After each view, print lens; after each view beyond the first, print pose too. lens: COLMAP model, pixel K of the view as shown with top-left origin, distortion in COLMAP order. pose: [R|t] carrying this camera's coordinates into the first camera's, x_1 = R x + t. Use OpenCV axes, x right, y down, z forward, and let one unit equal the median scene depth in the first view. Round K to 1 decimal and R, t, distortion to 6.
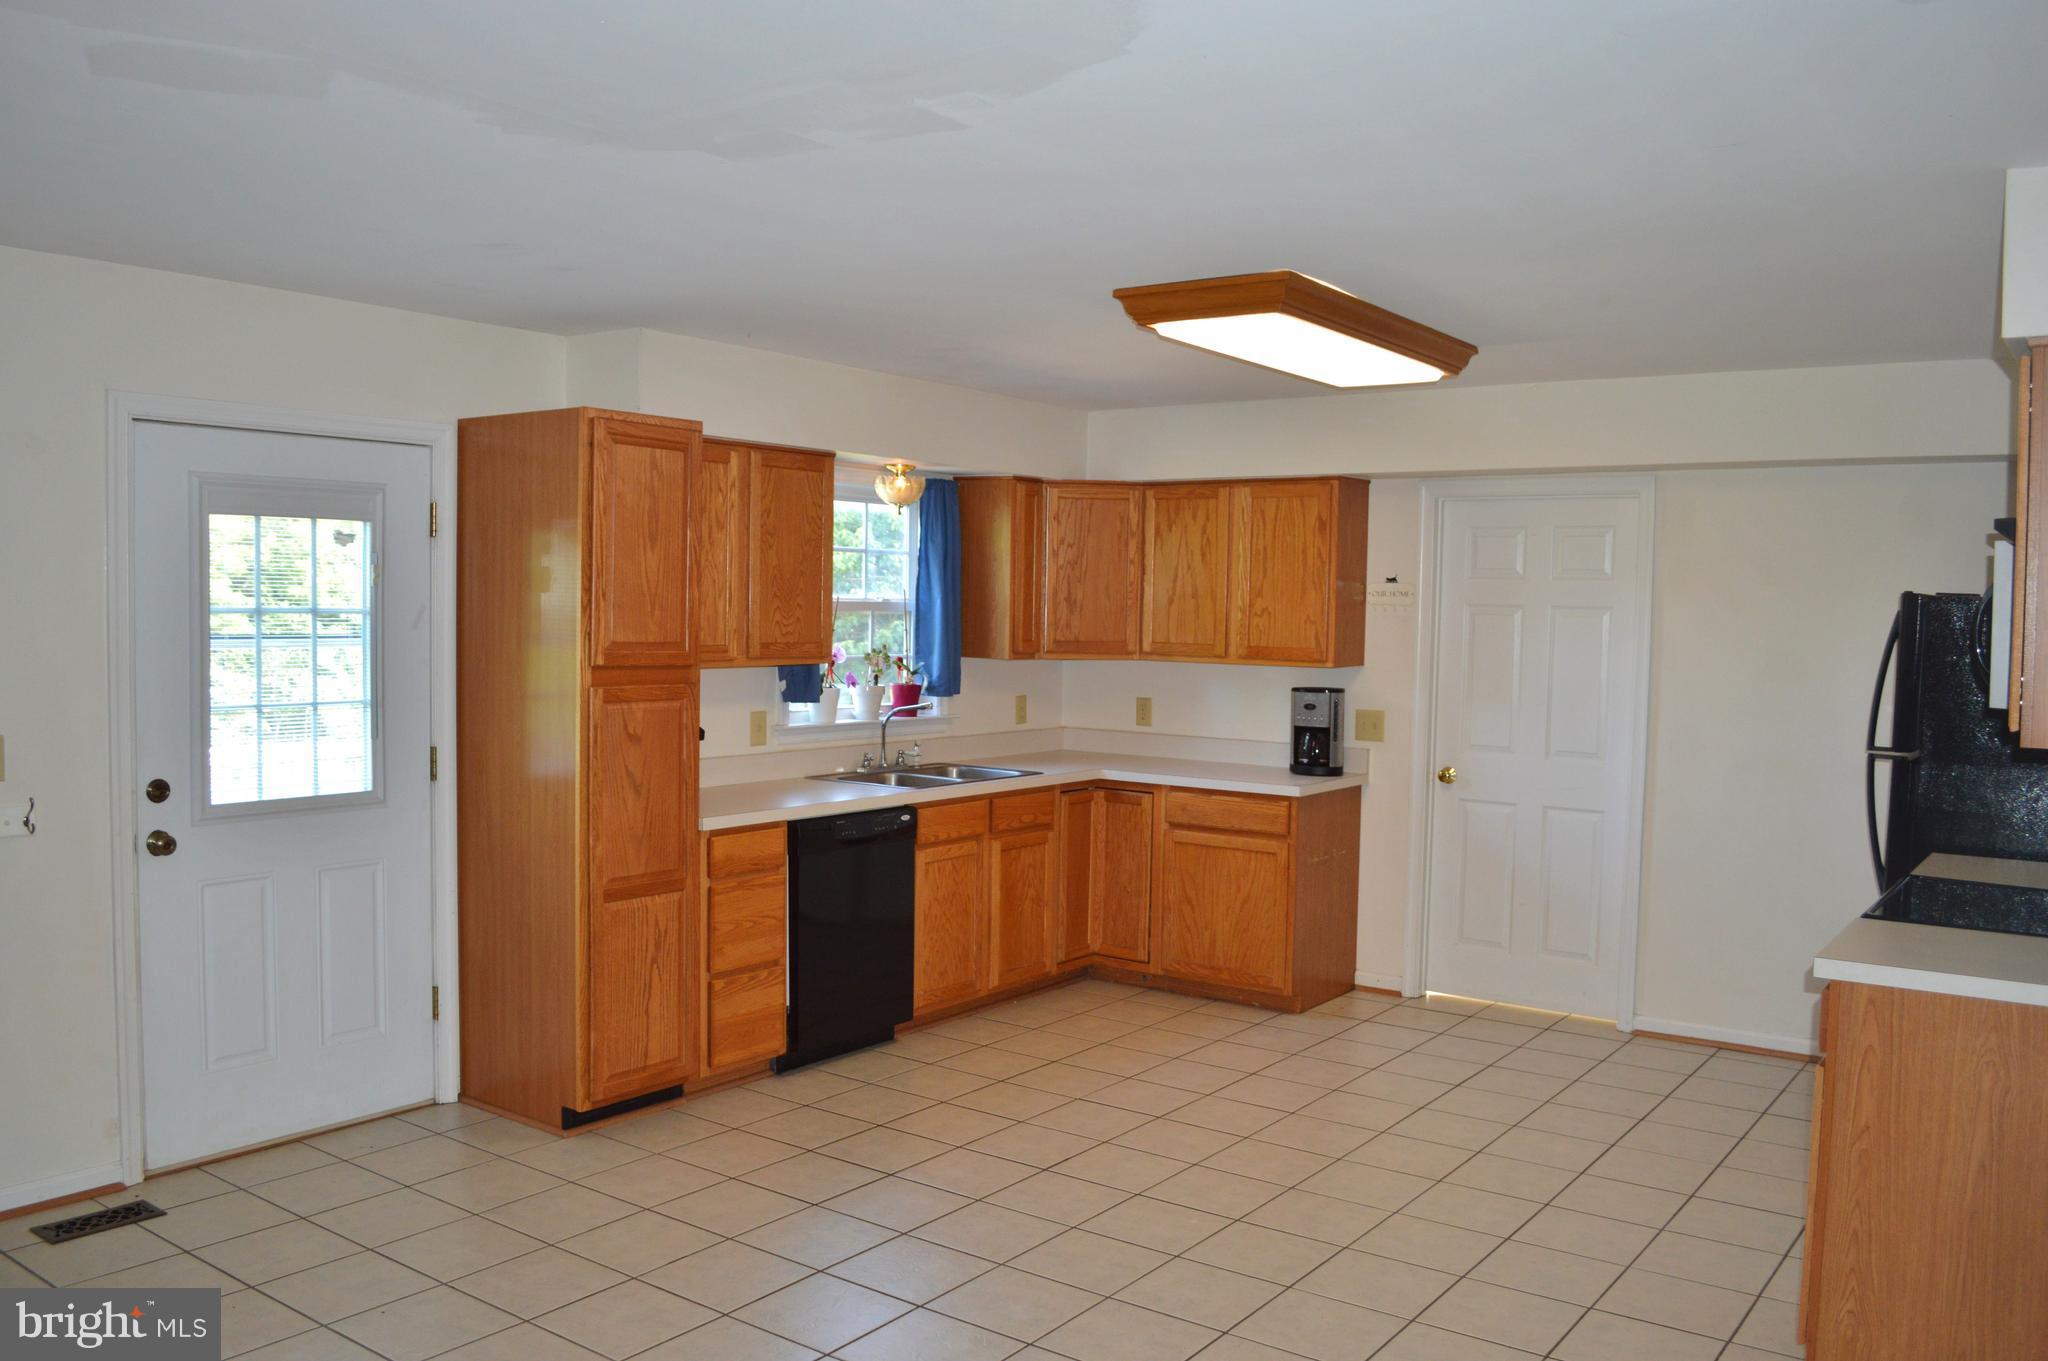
lens RADIAL K [[1634.7, 0, 1024.0], [0, 1634.7, 680.5], [0, 0, 1]] dist [-0.042905, 0.002063]
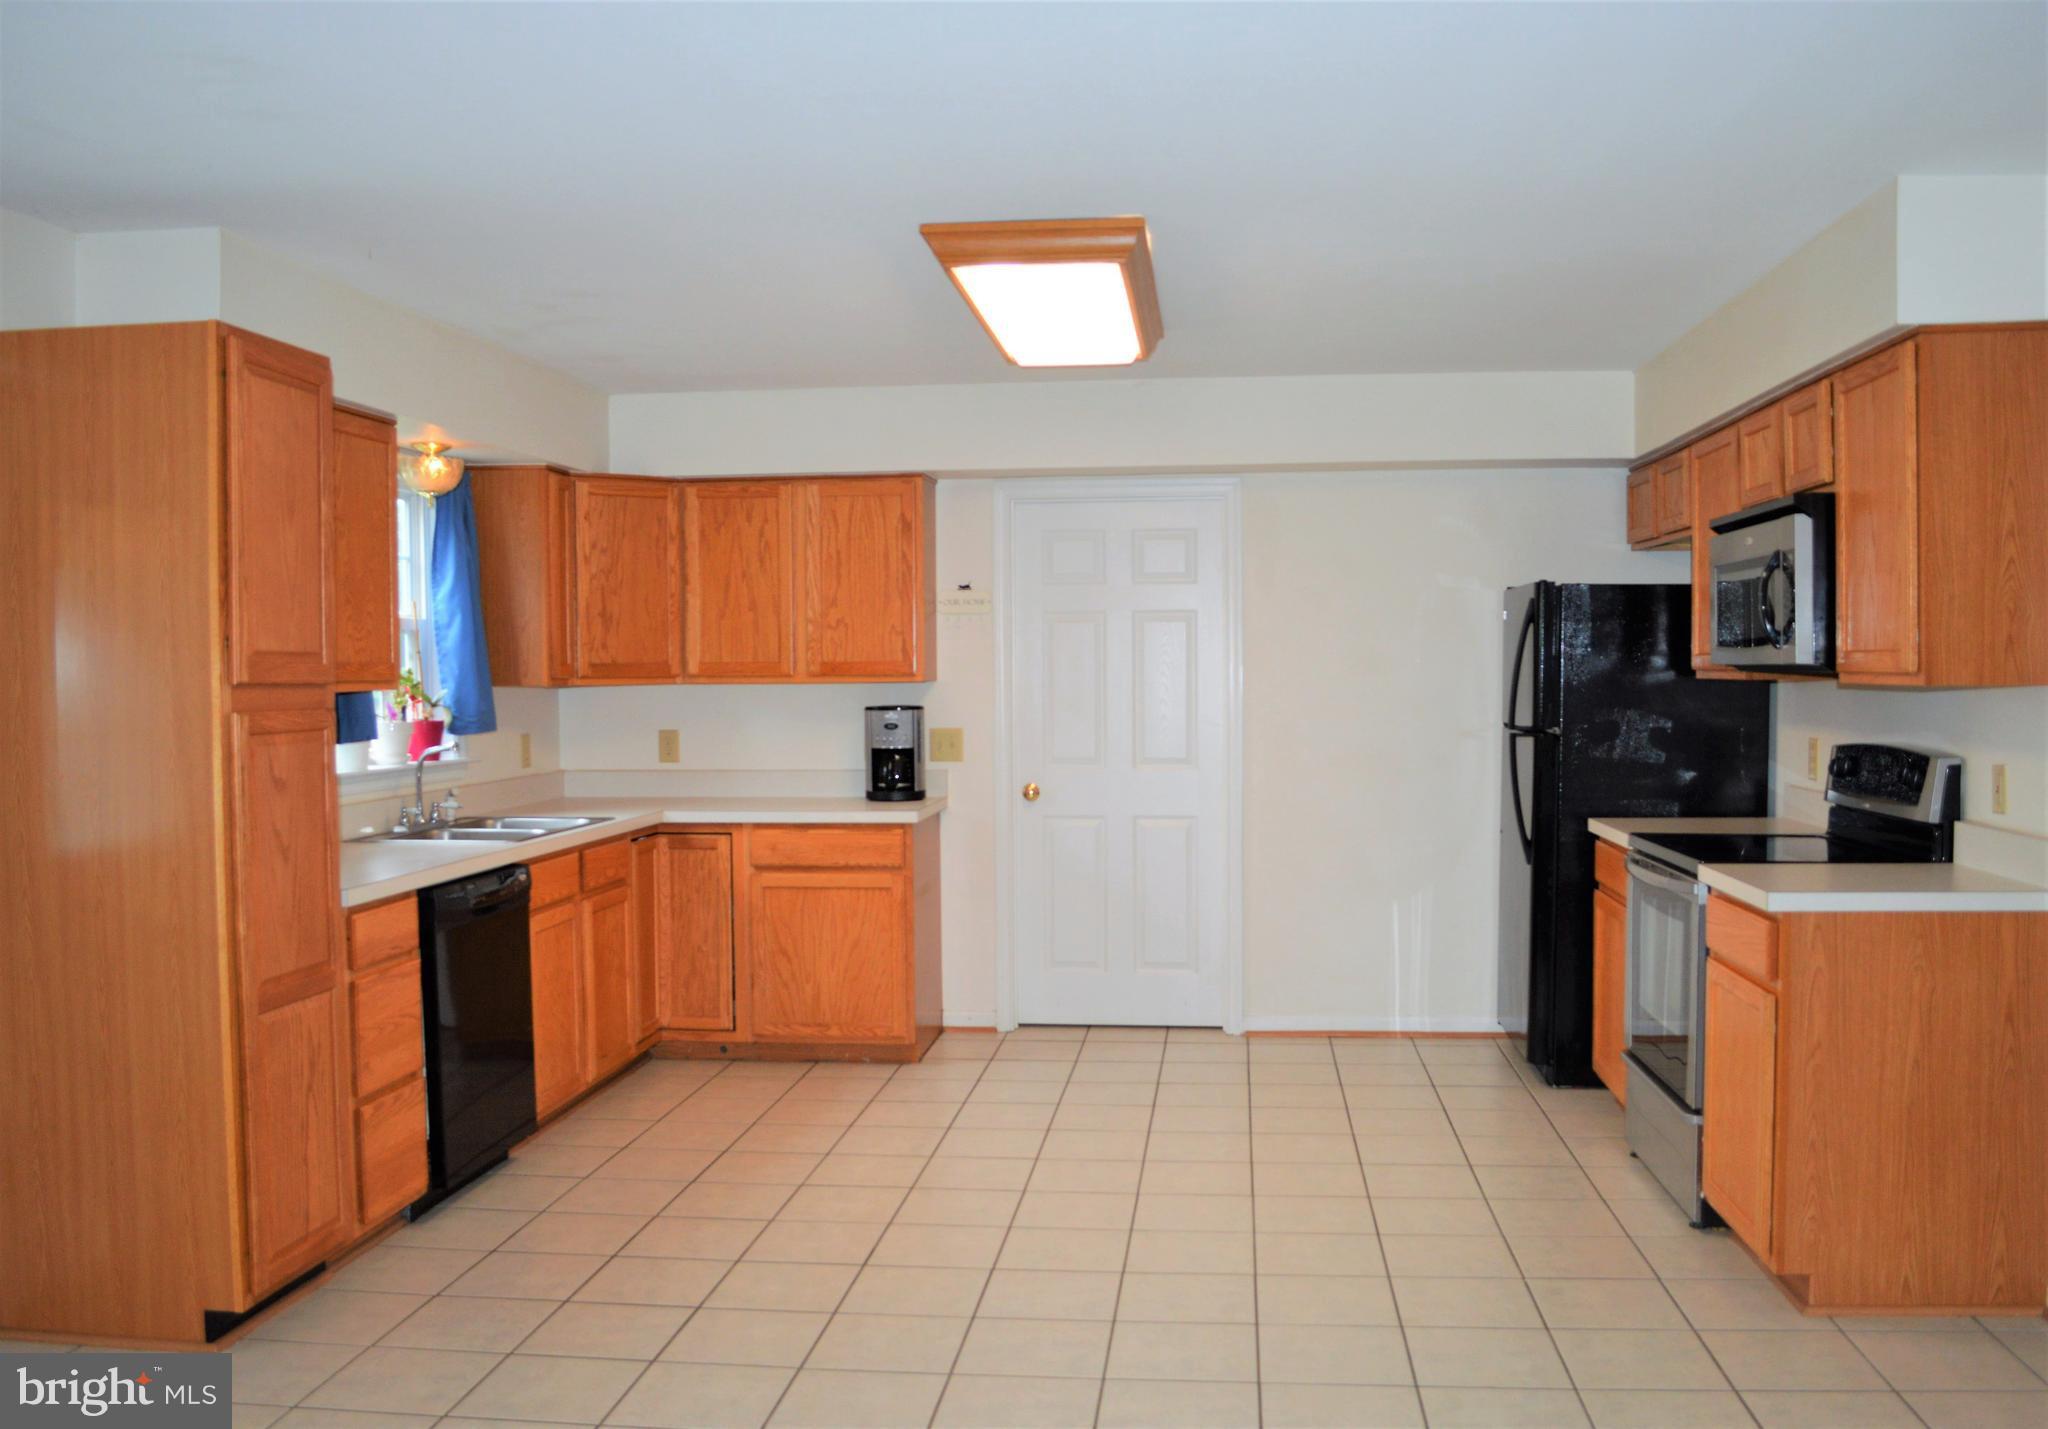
lens RADIAL K [[1727.5, 0, 1024.0], [0, 1727.5, 714.5], [0, 0, 1]] dist [-0.048973, 0.003047]
pose [[0.866155, -0.038998, 0.498252, -0.244170], [0.047705, 0.998850, -0.004750, 0.017727], [-0.497494, 0.027883, 0.867019, 0.129348]]
